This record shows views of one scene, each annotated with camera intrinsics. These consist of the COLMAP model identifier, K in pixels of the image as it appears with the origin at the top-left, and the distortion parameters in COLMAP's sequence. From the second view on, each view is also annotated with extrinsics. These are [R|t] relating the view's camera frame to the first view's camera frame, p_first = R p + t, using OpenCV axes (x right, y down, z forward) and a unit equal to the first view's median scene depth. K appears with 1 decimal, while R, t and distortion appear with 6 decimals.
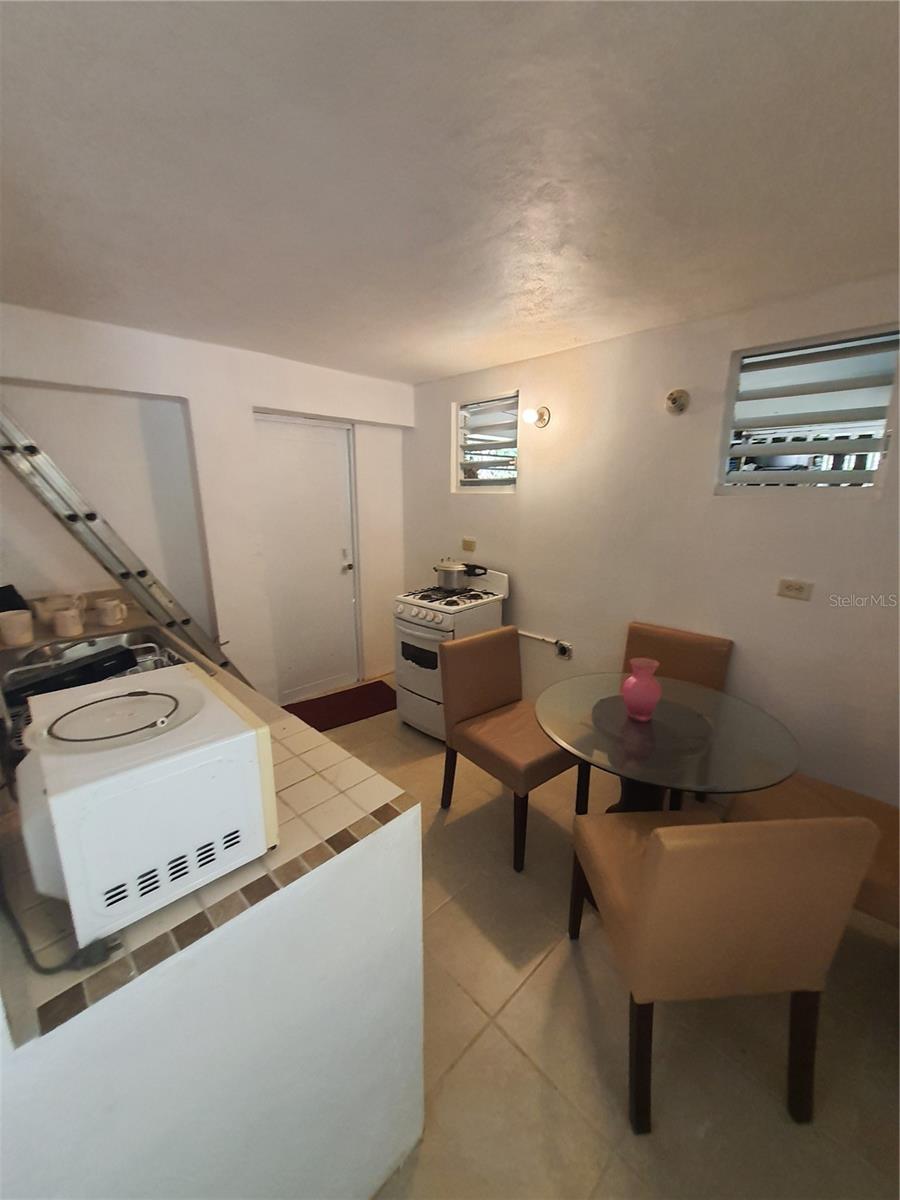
lens RADIAL K [[470.6, 0, 446.5], [0, 470.6, 602.2], [0, 0, 1]] dist [0.001122, -0.000007]
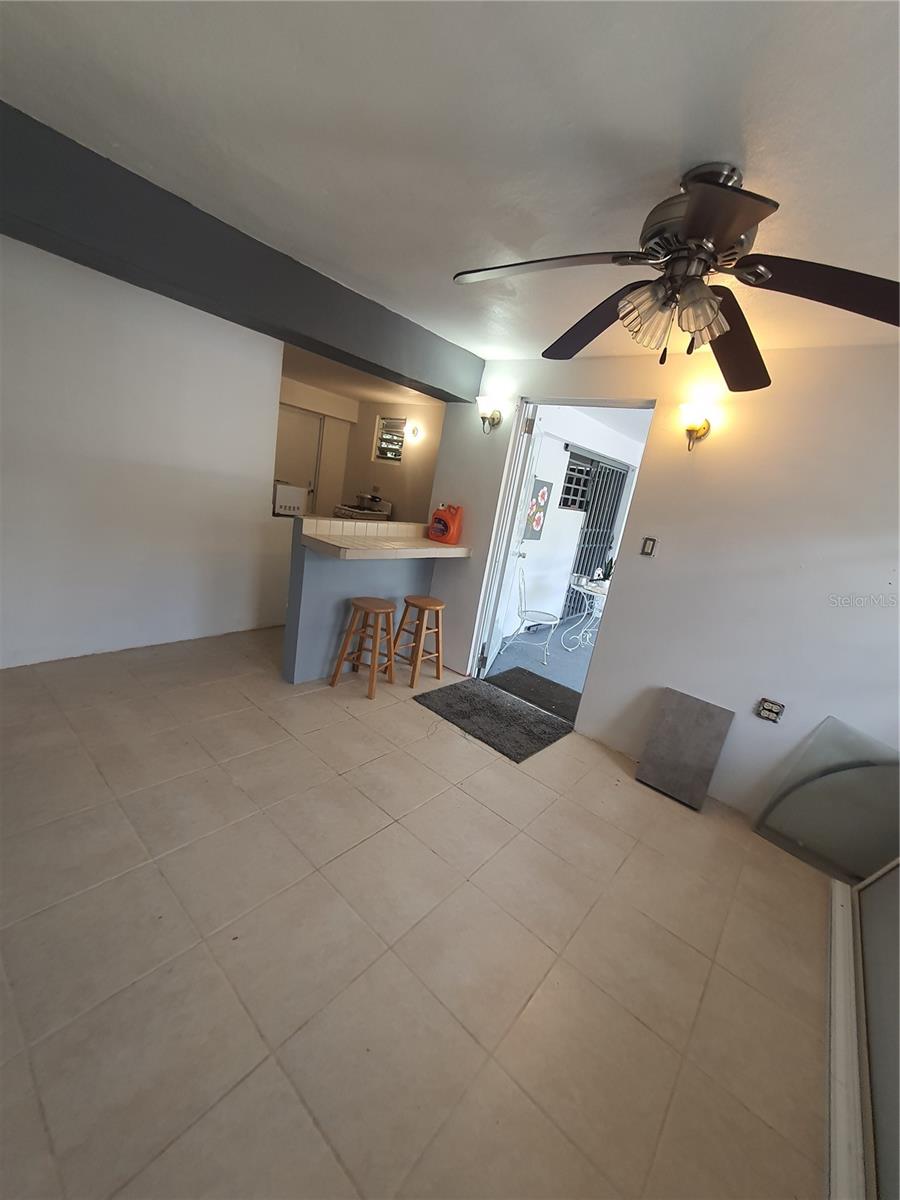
lens RADIAL K [[470.6, 0, 456.0], [0, 470.6, 599.9], [0, 0, 1]] dist [0.001122, -0.000007]
pose [[0.979873, 0.130729, 0.150858, 0.135666], [-0.133620, 0.990990, 0.009149, 0.274154], [-0.148303, -0.029123, 0.988513, -0.995300]]
